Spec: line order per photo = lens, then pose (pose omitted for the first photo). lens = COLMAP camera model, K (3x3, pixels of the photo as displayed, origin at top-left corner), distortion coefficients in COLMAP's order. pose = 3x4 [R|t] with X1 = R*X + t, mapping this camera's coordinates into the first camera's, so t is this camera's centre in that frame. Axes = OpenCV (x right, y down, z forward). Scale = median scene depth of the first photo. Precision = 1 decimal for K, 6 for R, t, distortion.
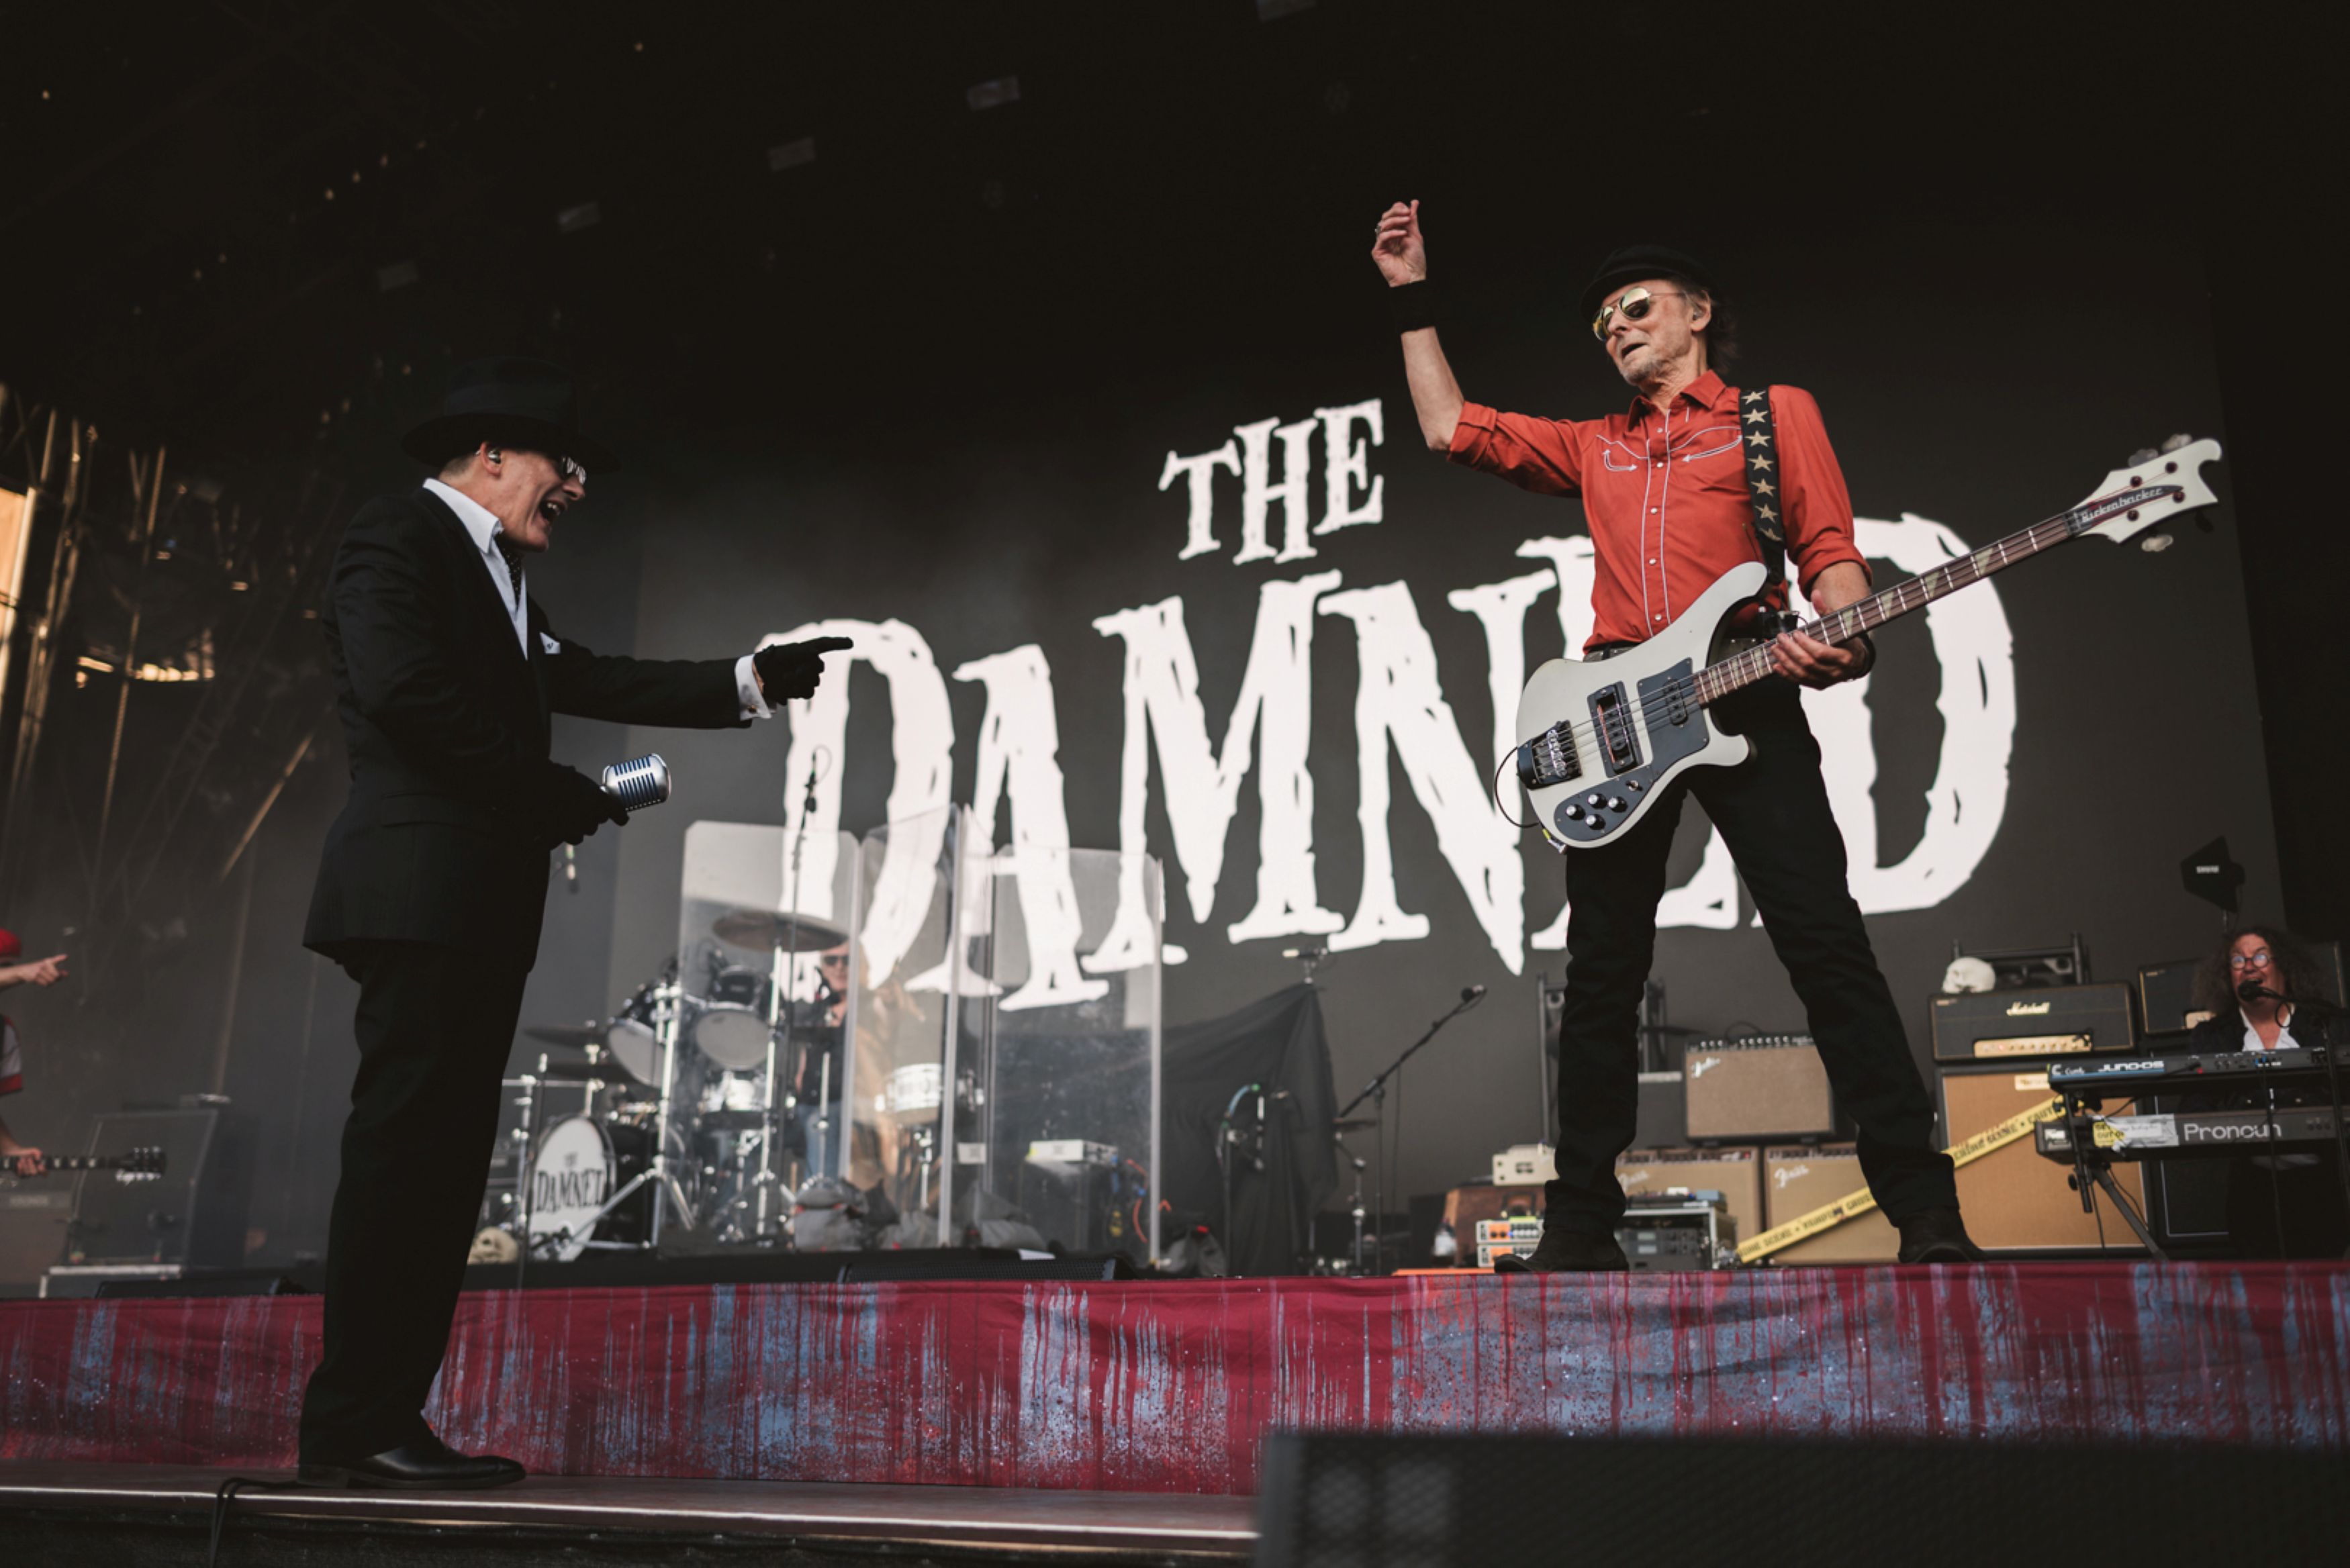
lens RADIAL K [[2222.4, 0, 1215.2], [0, 2222.4, 787.6], [0, 0, 1]] dist [0.003304, -0.004565]
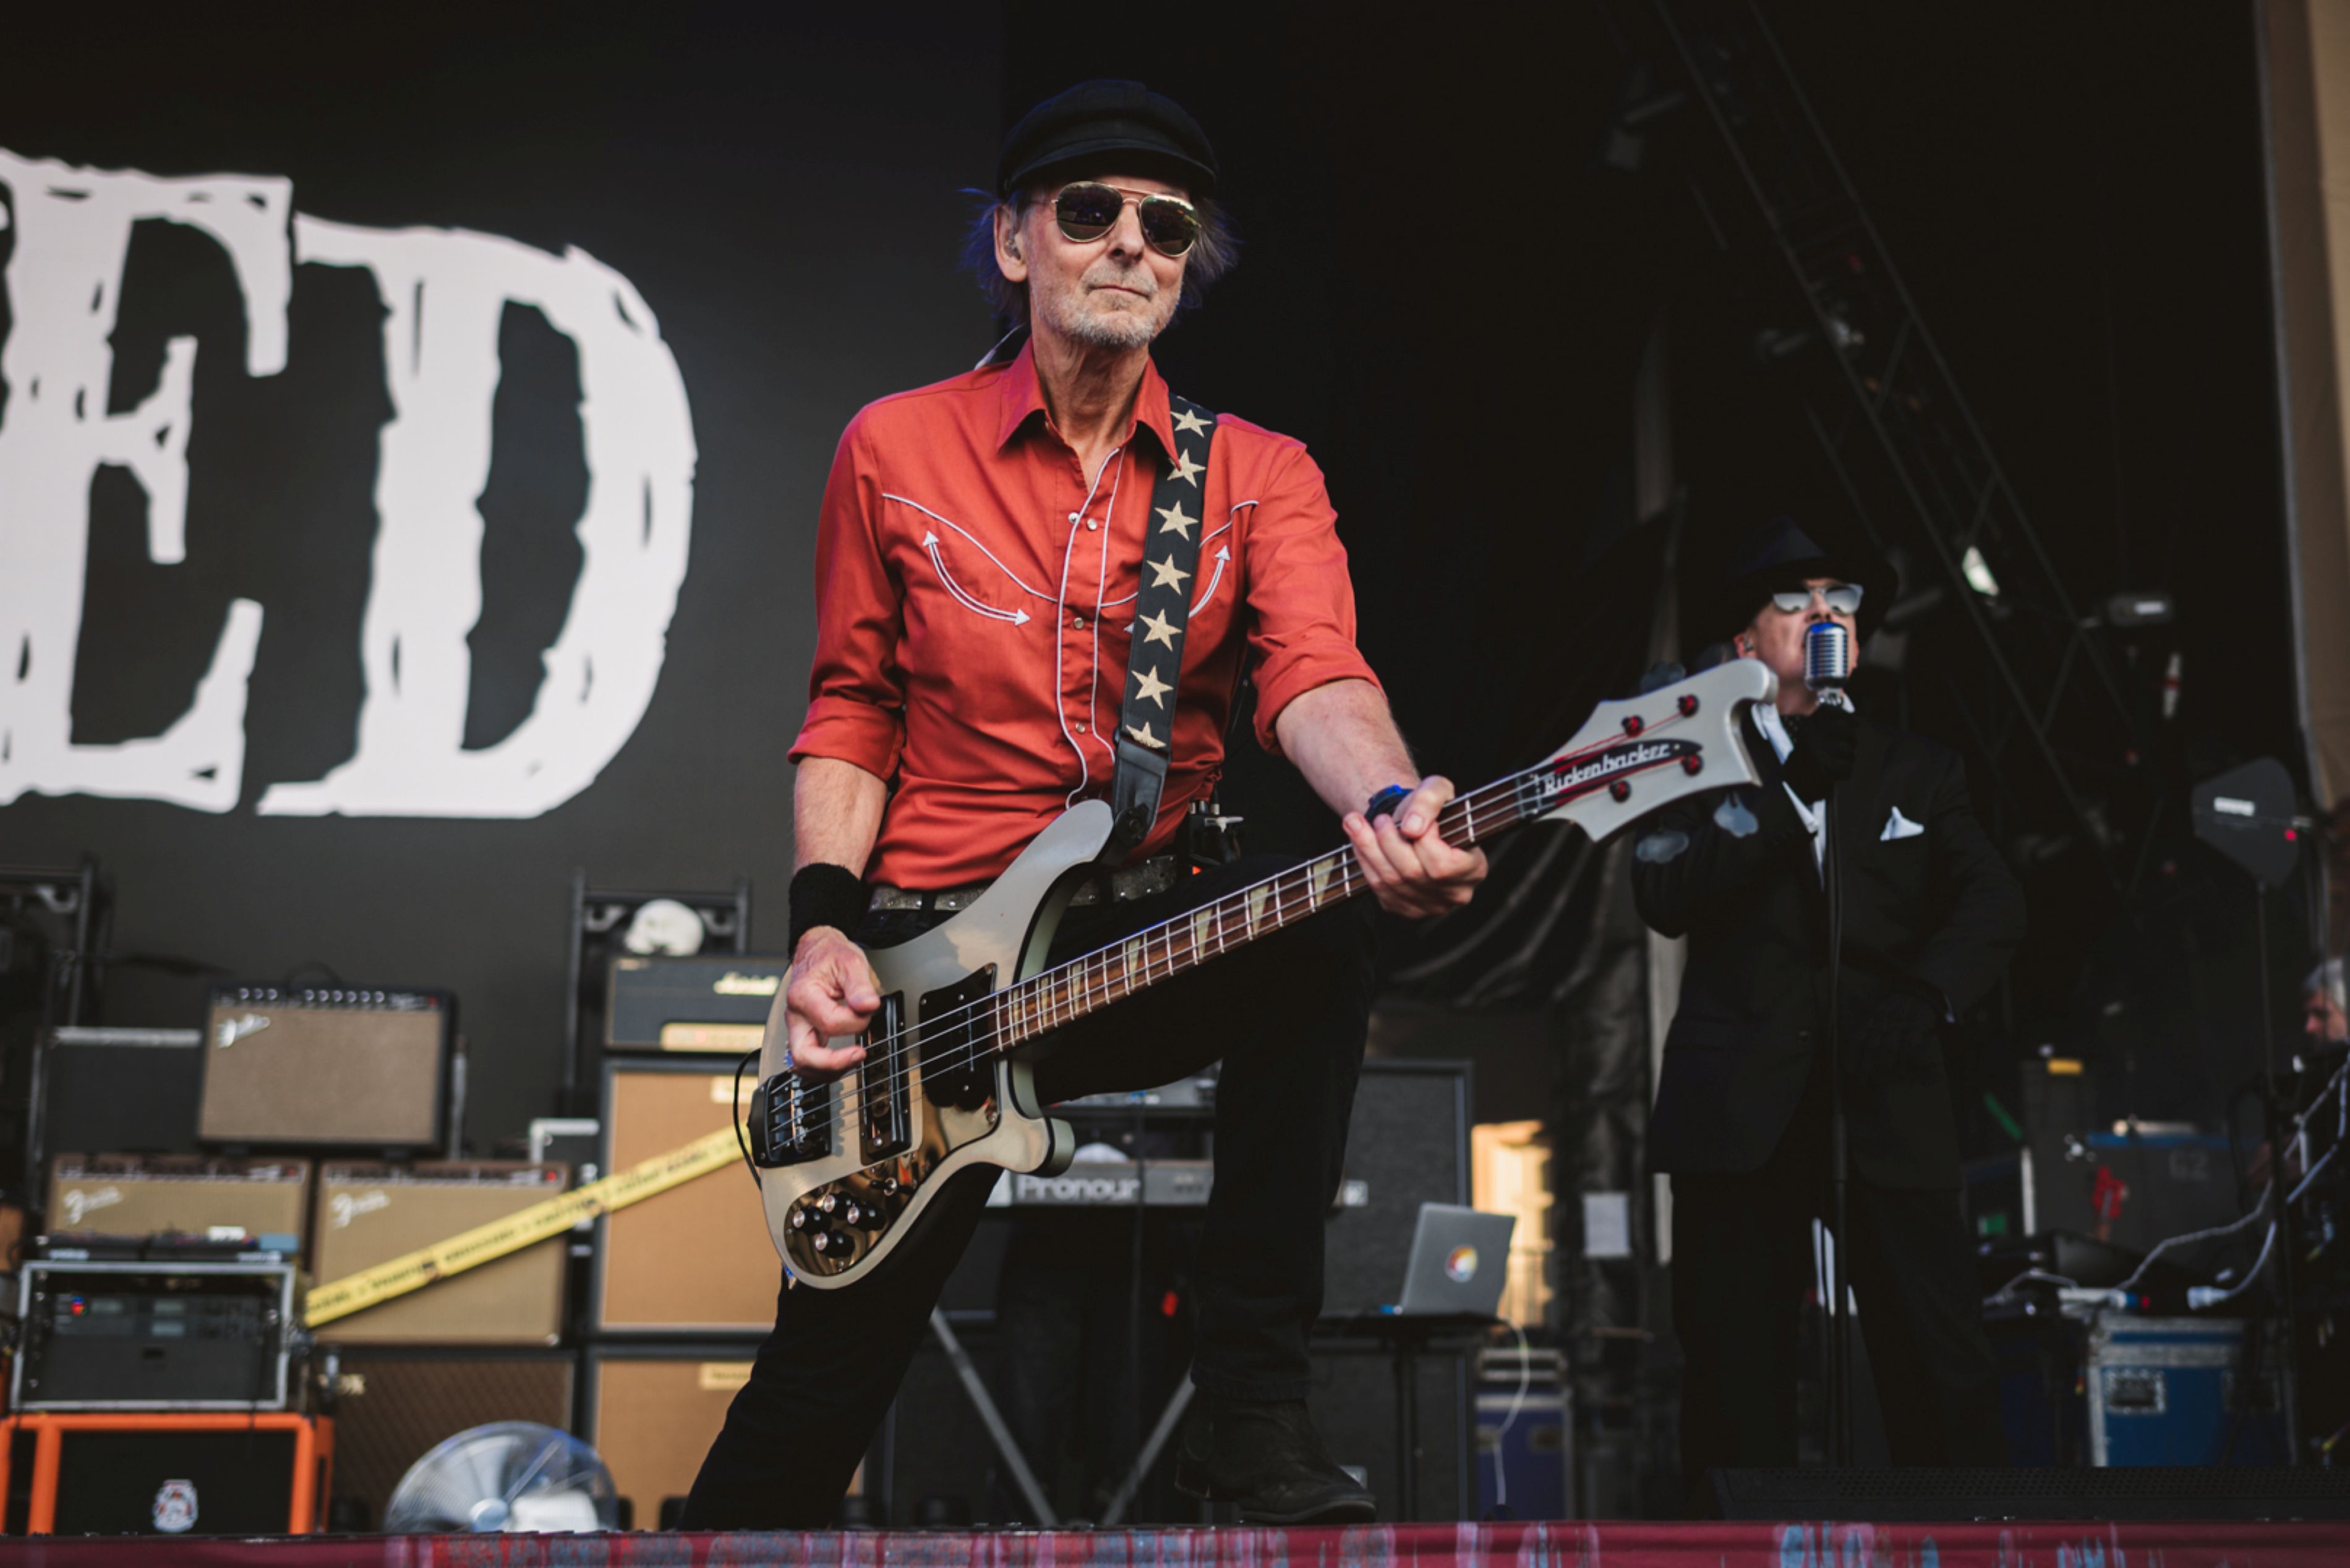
lens RADIAL K [[2946.3, 0, 1300.5], [0, 2946.3, 781.4], [0, 0, 1]] dist [0.015153, -0.007334]
pose [[0.787400, 0.128432, 0.602915, -0.039208], [-0.155145, 0.987861, -0.007815, 0.011391], [-0.596600, -0.087386, 0.797767, 0.111534]]
